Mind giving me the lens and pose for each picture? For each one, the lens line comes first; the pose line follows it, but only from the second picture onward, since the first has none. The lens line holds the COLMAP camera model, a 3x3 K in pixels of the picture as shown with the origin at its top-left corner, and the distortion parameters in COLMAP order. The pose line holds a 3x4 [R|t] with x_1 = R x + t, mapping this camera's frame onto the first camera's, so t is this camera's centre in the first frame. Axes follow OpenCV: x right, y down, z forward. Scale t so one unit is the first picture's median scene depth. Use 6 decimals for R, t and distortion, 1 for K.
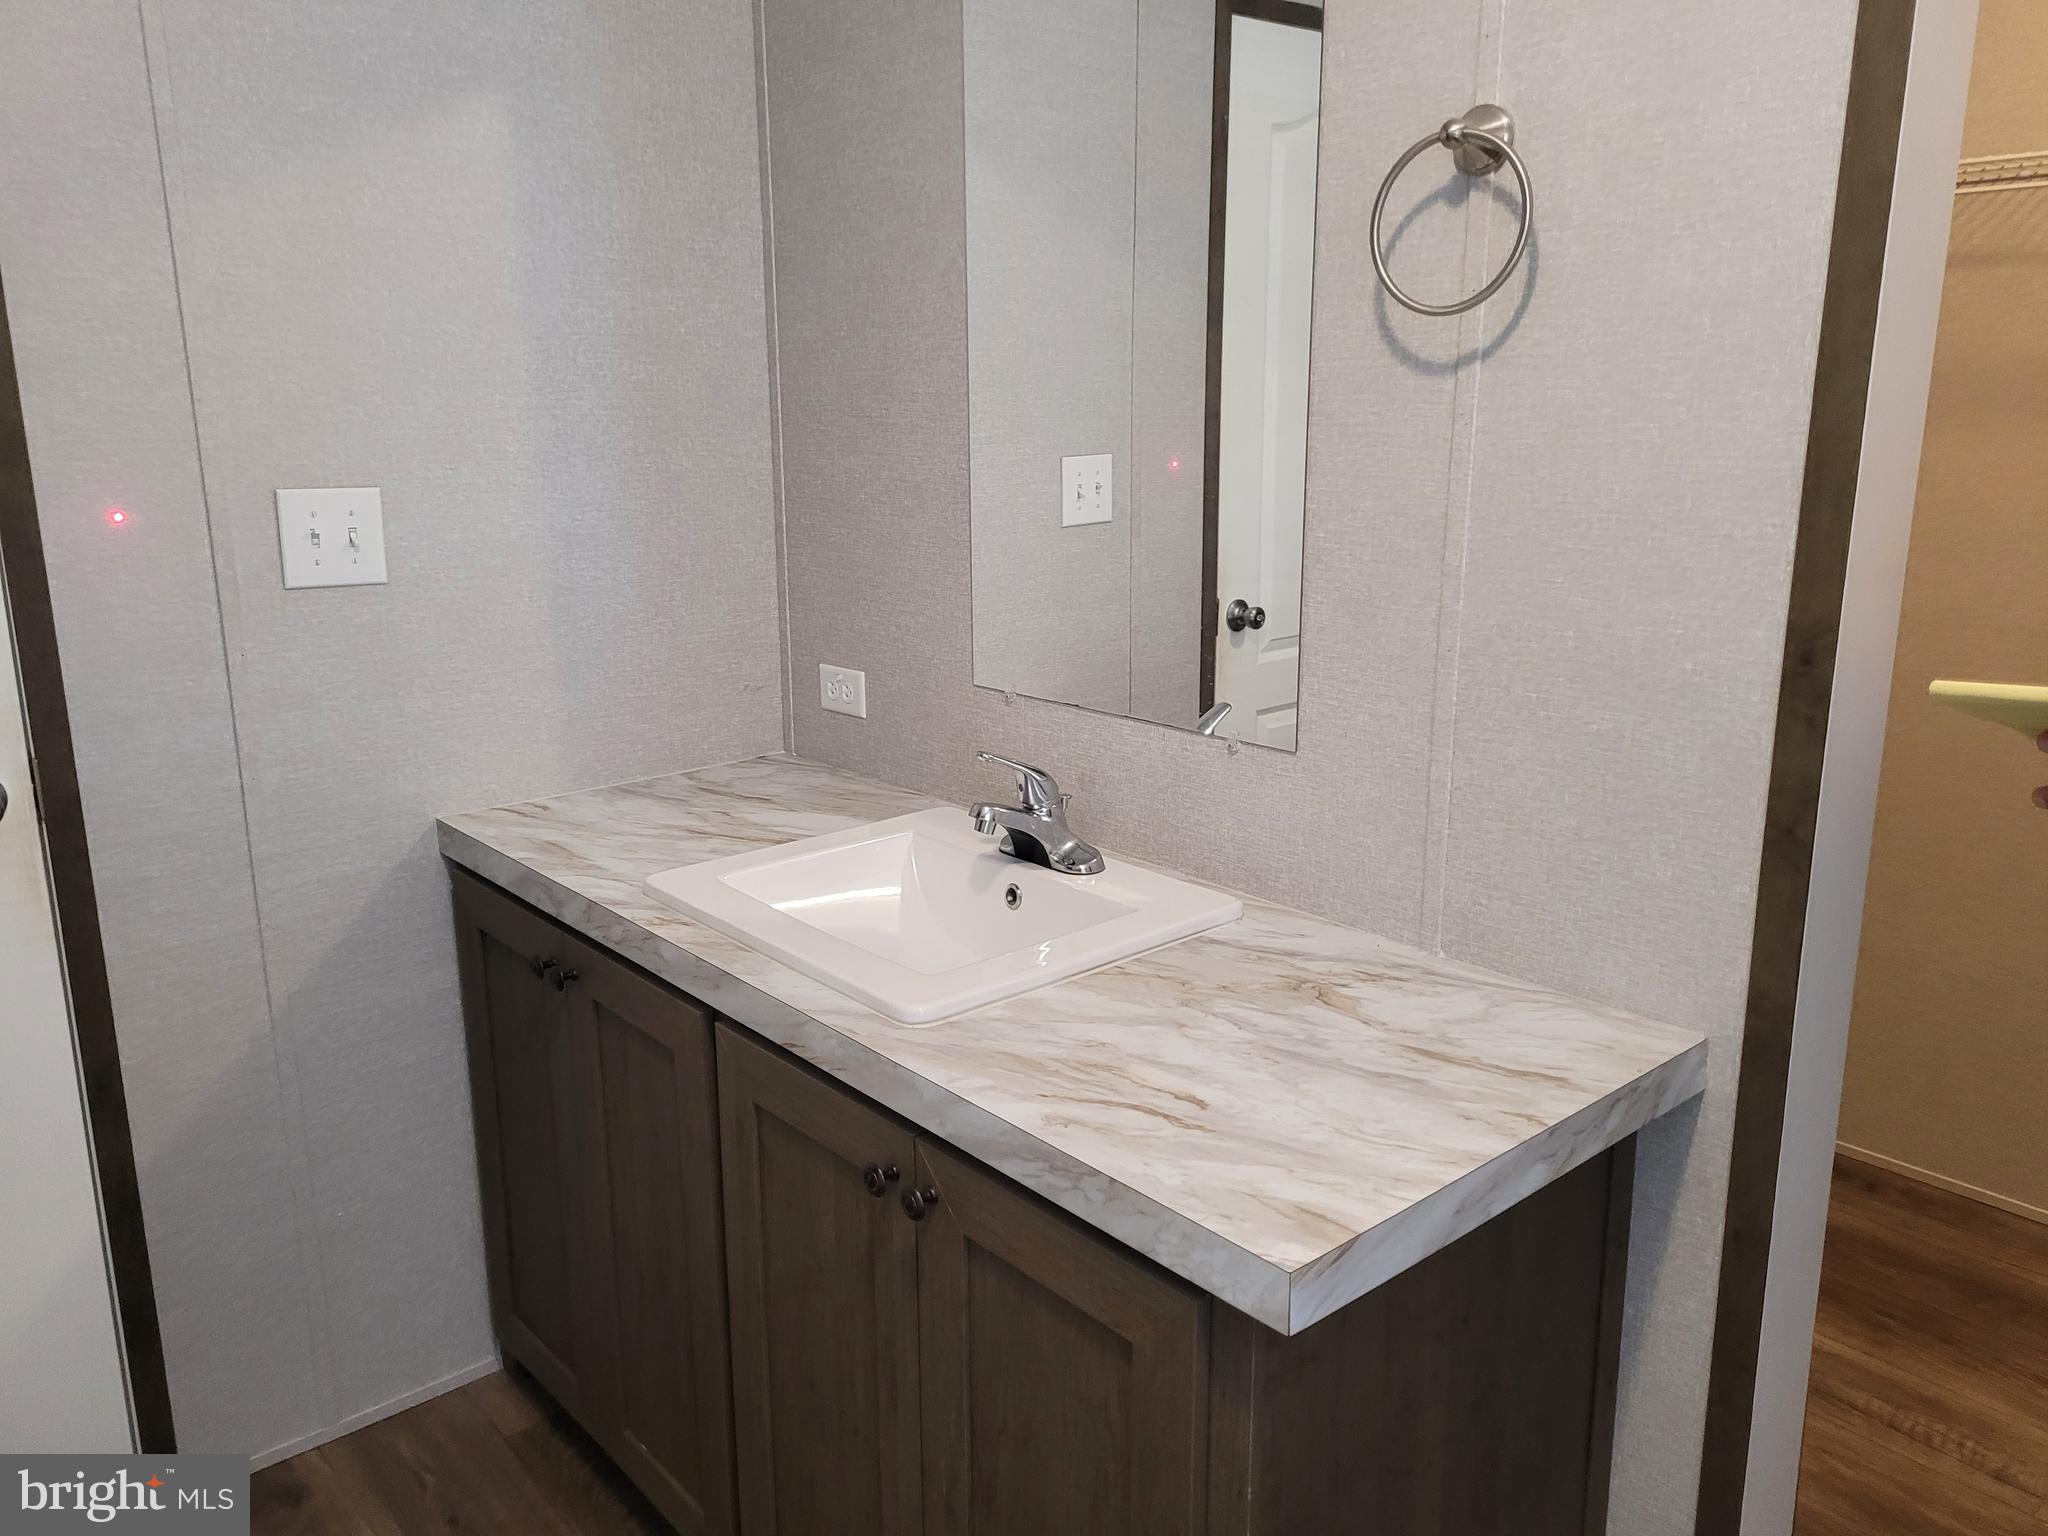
lens RADIAL K [[1546.6, 0, 1019.3], [0, 1546.6, 765.5], [0, 0, 1]] dist [0.053150, -0.053437]
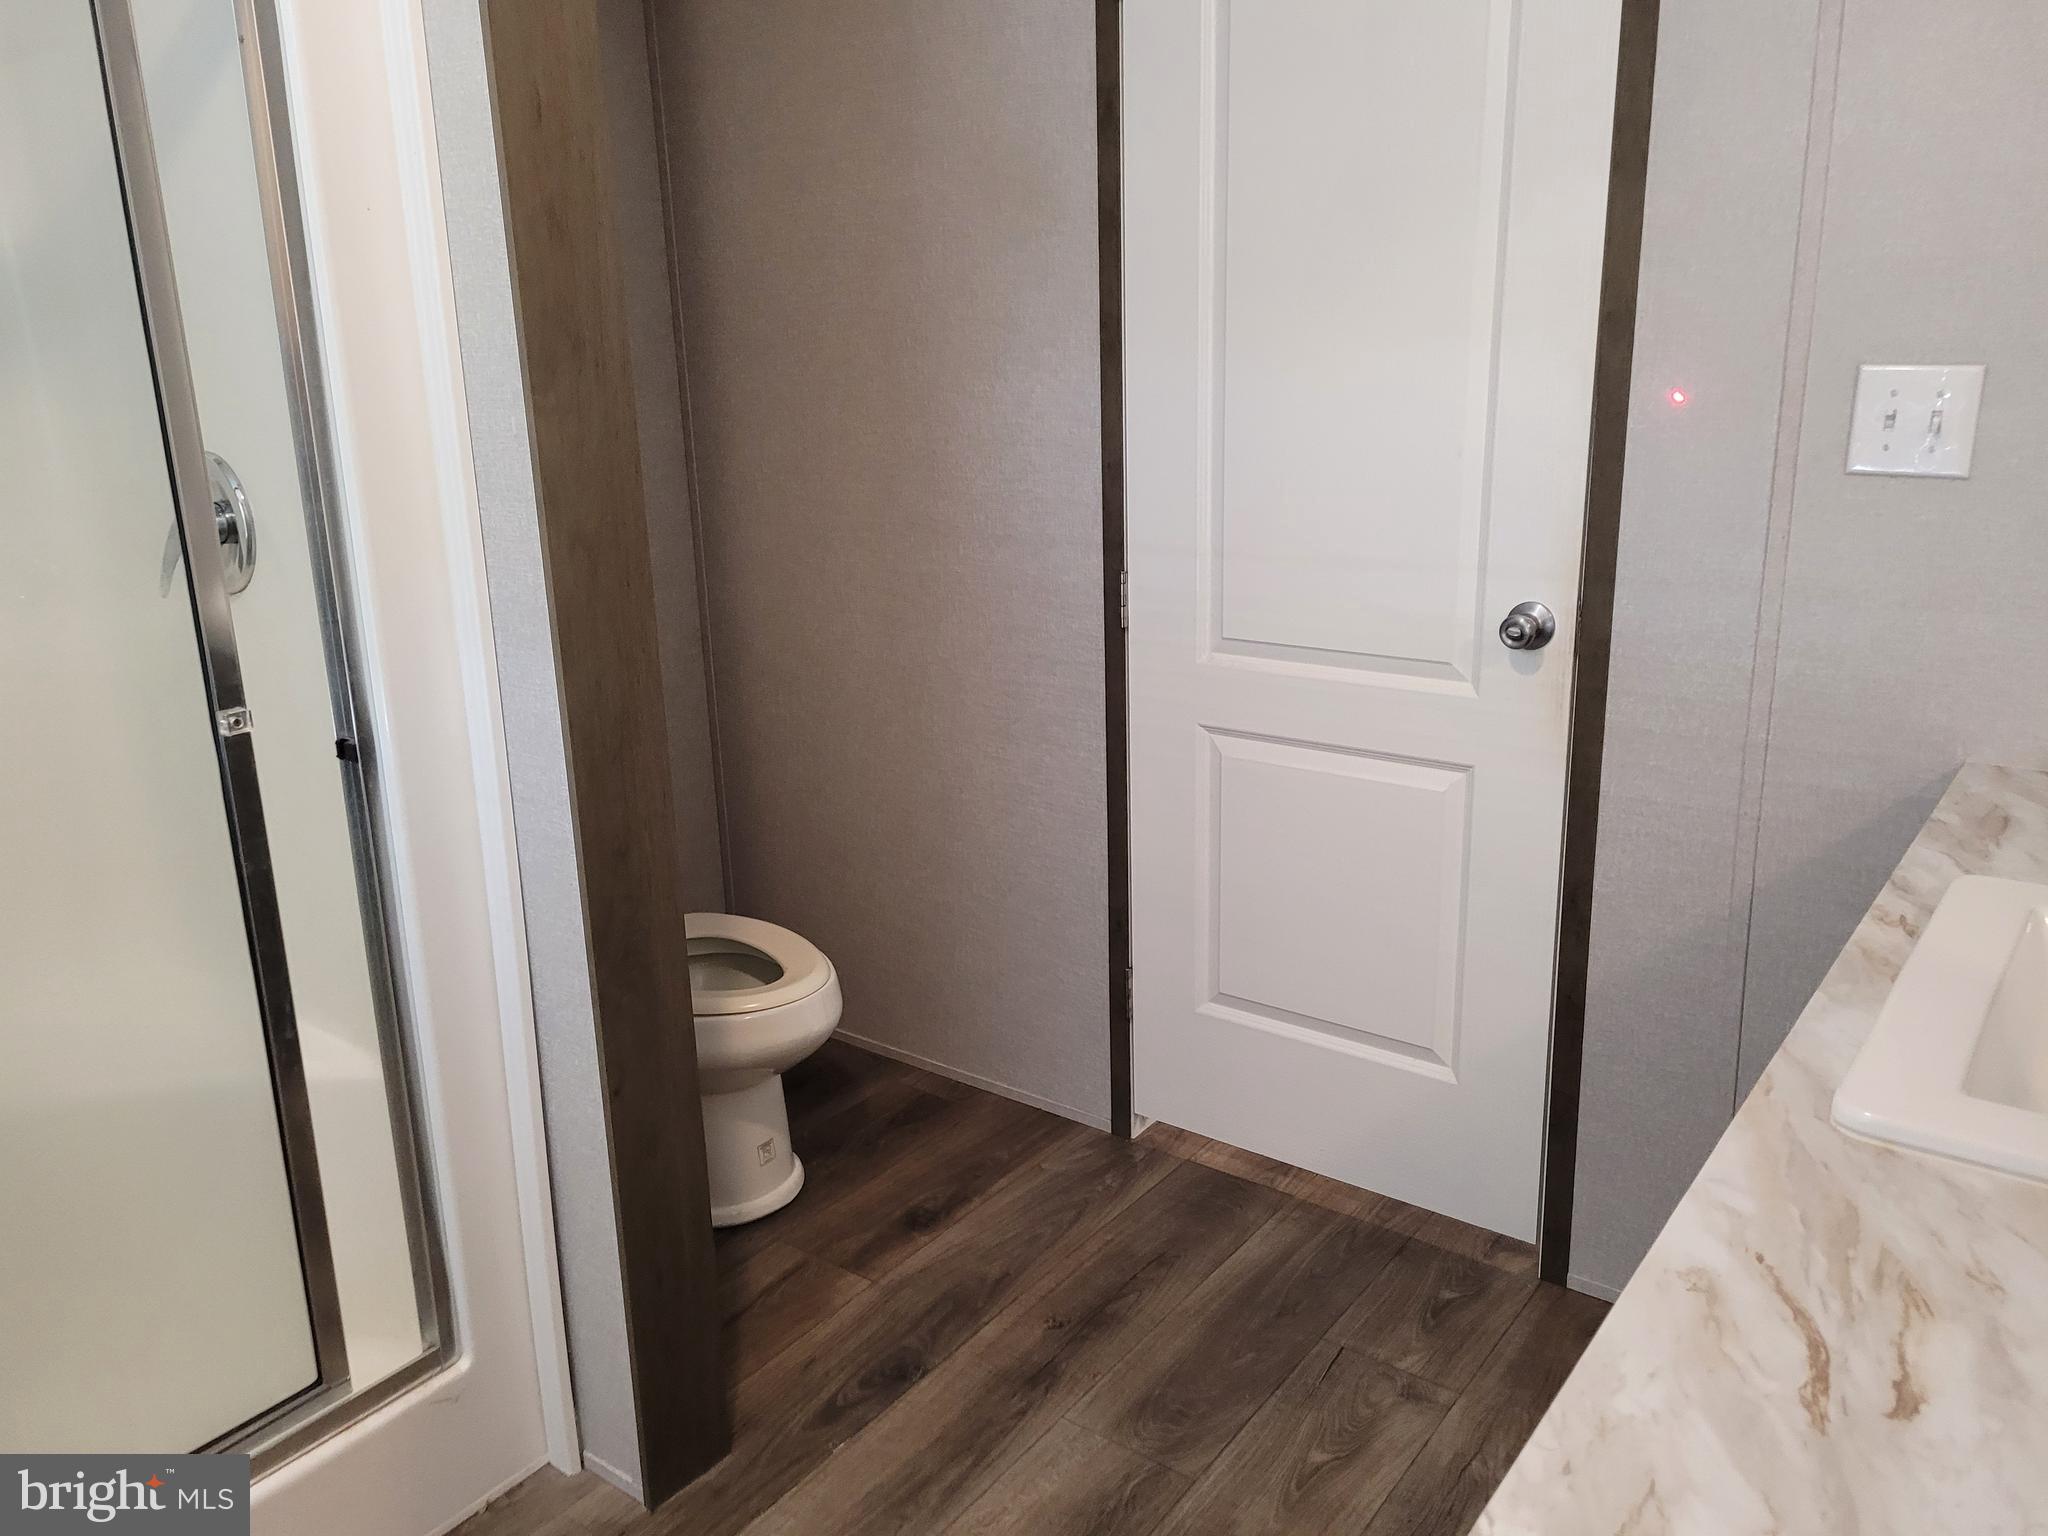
lens RADIAL K [[1546.6, 0, 1028.5], [0, 1546.6, 761.6], [0, 0, 1]] dist [0.053150, -0.053437]
pose [[0.220638, 0.263332, -0.939135, 0.498602], [-0.207468, 0.953500, 0.218618, -0.073840], [0.953035, 0.146605, 0.265012, 0.448595]]
